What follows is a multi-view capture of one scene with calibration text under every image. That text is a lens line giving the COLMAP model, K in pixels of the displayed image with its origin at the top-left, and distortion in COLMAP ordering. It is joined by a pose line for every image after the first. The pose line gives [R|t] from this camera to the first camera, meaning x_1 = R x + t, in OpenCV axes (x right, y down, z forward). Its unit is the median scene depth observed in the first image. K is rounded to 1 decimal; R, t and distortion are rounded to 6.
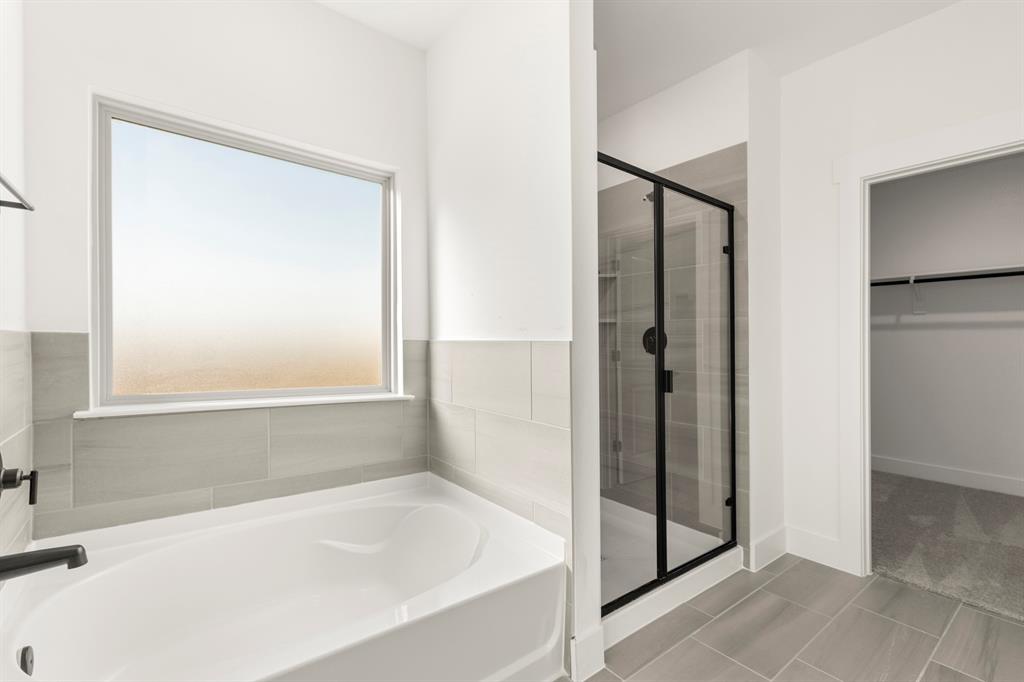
lens RADIAL K [[460.5, 0, 513.8], [0, 460.5, 337.9], [0, 0, 1]] dist [0.013332, -0.000732]
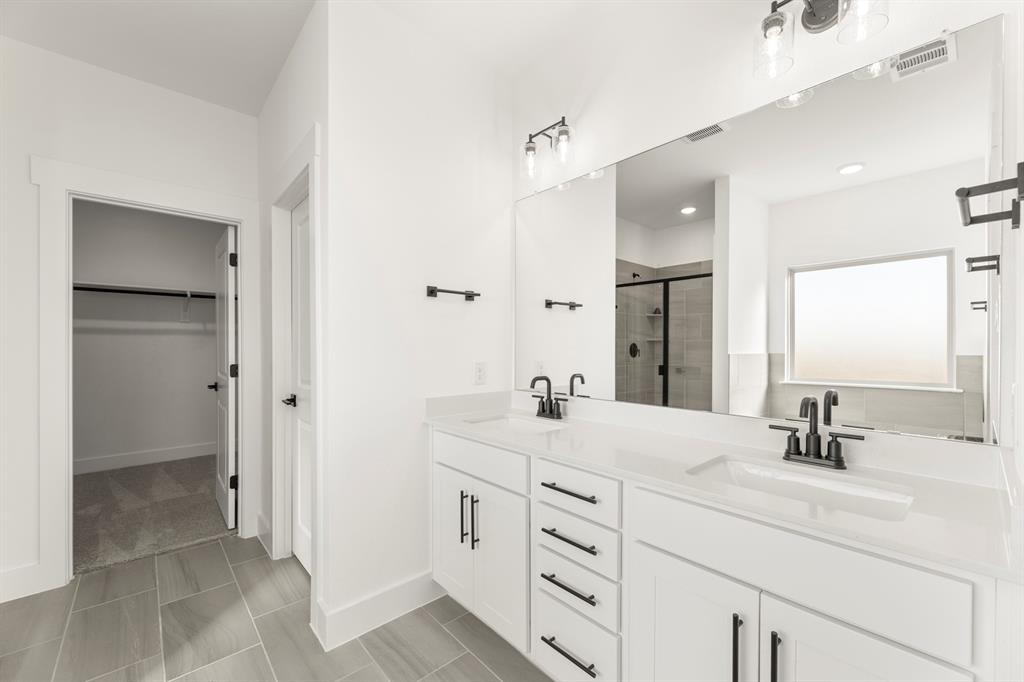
lens RADIAL K [[412.4, 0, 512.0], [0, 412.4, 341.0], [0, 0, 1]] dist [-0.000394, 0.000009]
pose [[-0.063183, 0.004075, 0.997994, -0.176707], [0.000389, 0.999992, -0.004058, 0.003647], [-0.998002, 0.000132, -0.063184, 0.117023]]
